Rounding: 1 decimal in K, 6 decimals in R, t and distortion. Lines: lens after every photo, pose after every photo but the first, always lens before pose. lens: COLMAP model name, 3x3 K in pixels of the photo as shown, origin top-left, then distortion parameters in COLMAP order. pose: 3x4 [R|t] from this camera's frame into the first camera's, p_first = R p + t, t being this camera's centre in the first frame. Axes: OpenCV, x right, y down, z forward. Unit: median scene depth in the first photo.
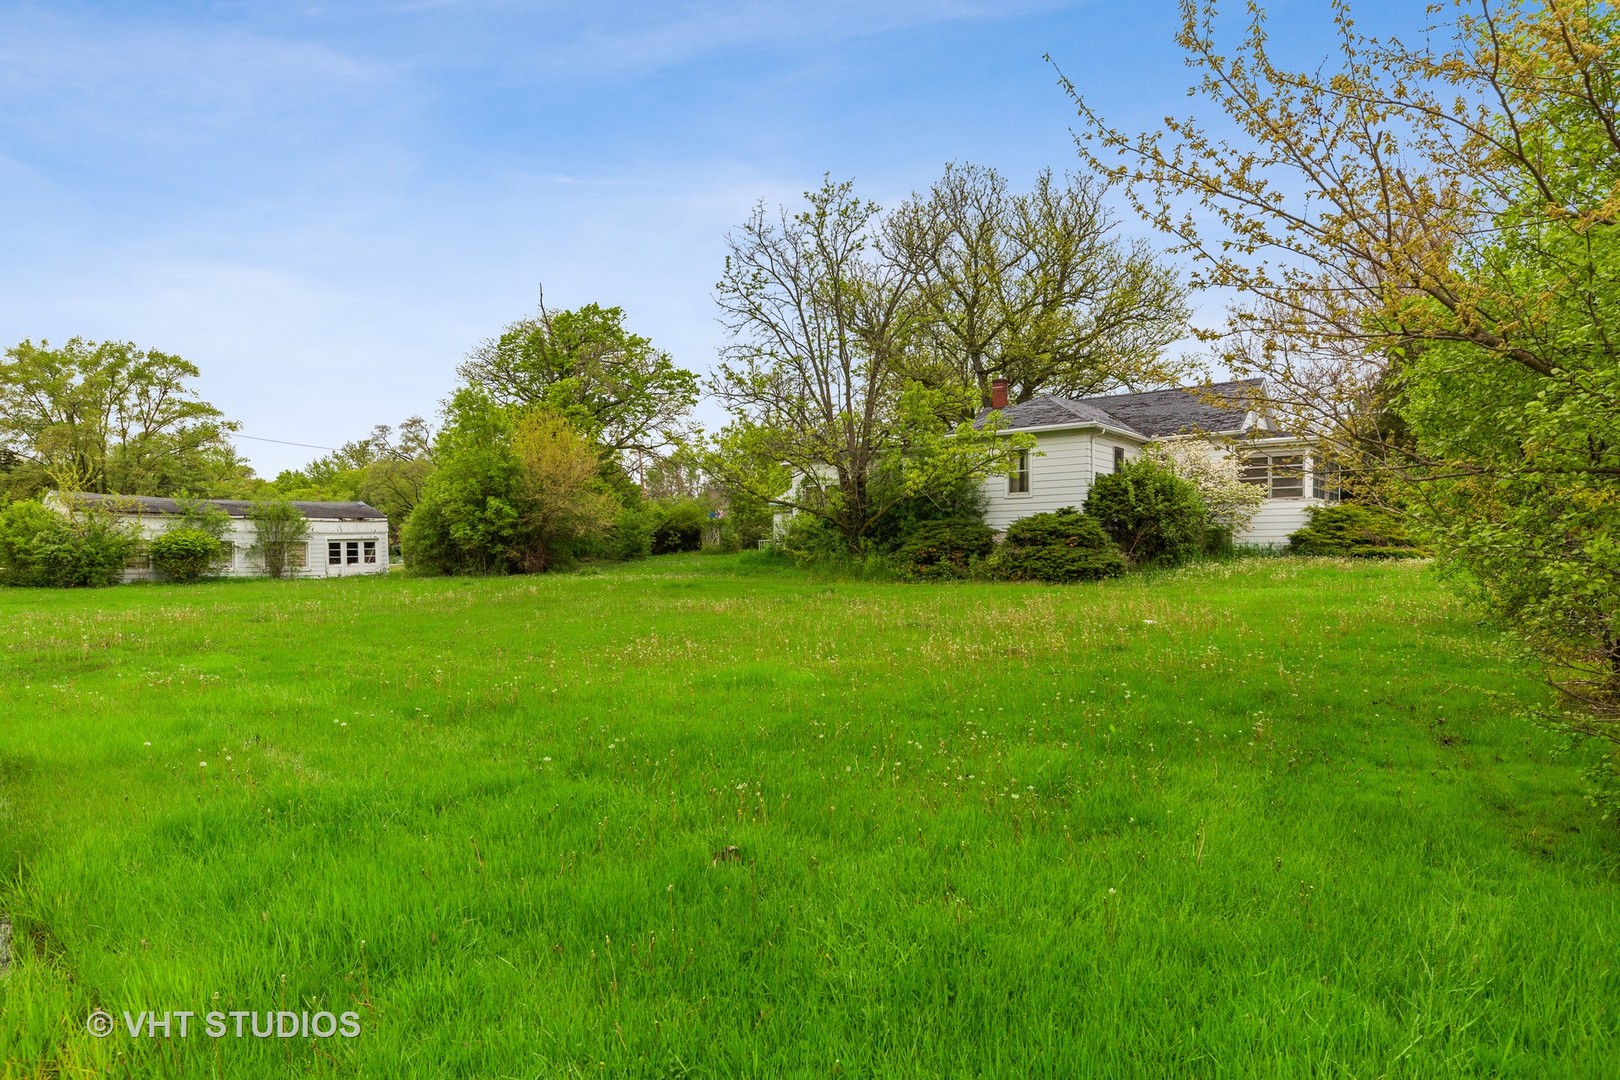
lens RADIAL K [[934.6, 0, 810.4], [0, 934.6, 547.6], [0, 0, 1]] dist [-0.009887, -0.000924]
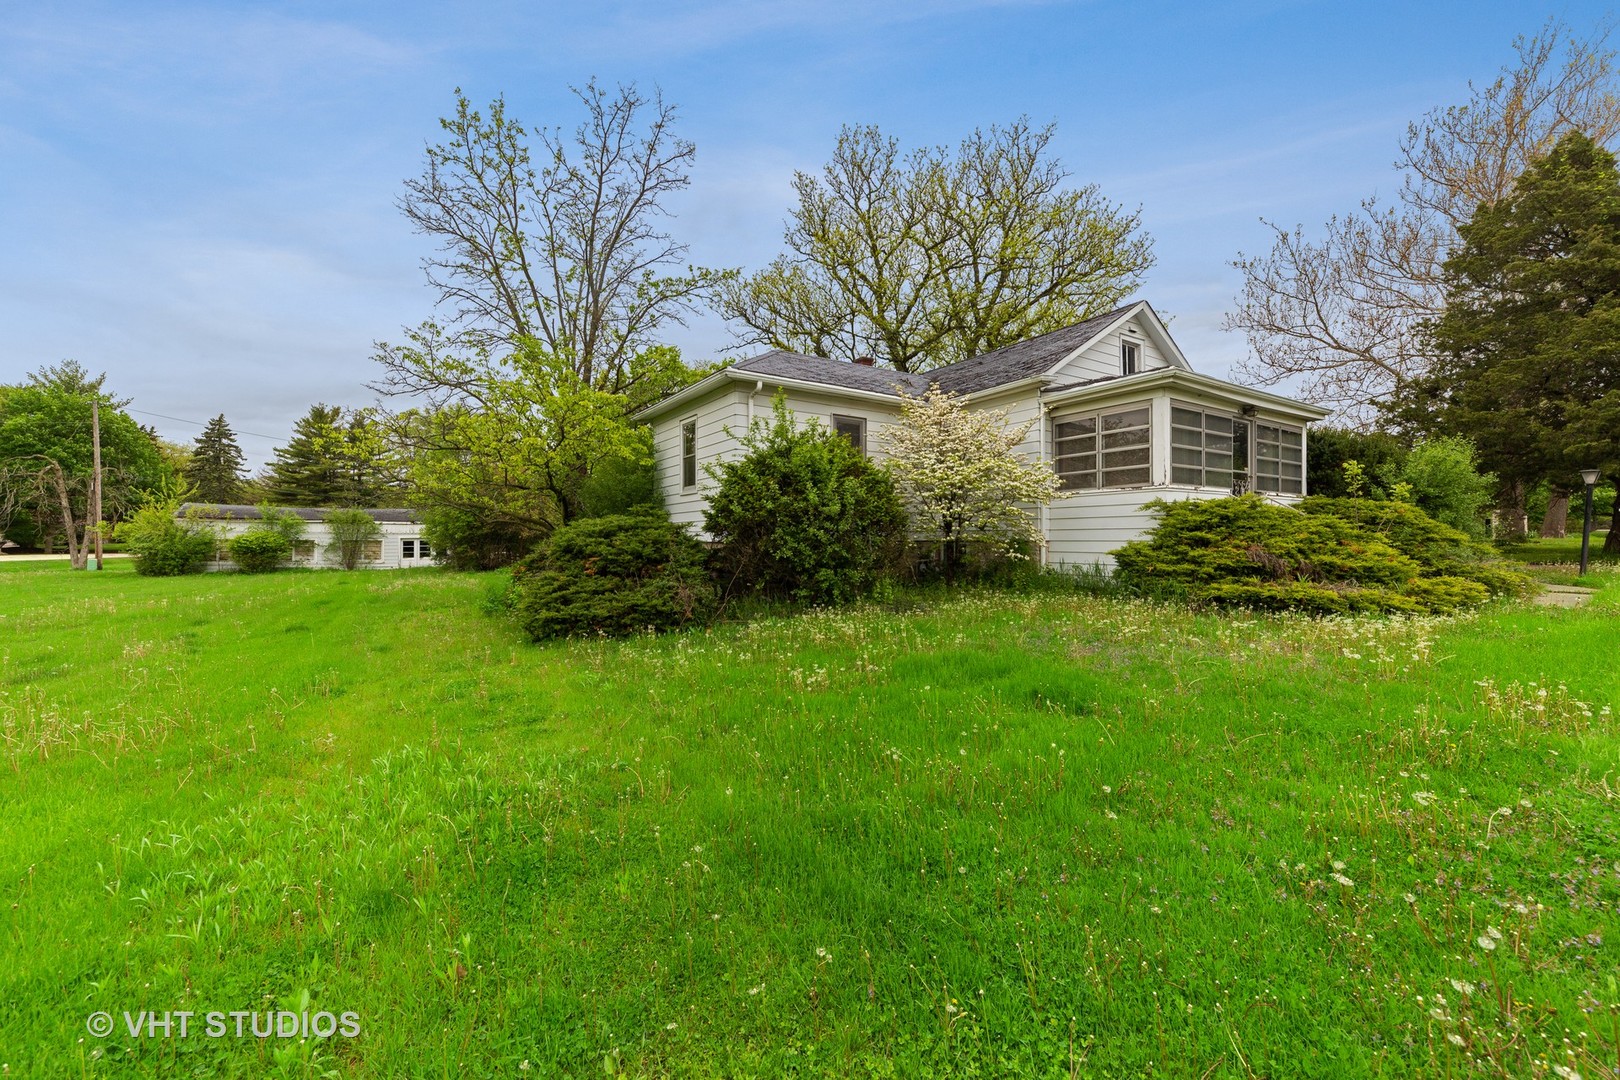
lens RADIAL K [[633.2, 0, 809.1], [0, 633.2, 526.3], [0, 0, 1]] dist [0.002610, 0.000068]
pose [[0.945810, -0.000047, -0.324721, 0.338958], [-0.005962, 0.999829, -0.017509, -0.015662], [0.324666, 0.018496, 0.945648, 0.428239]]
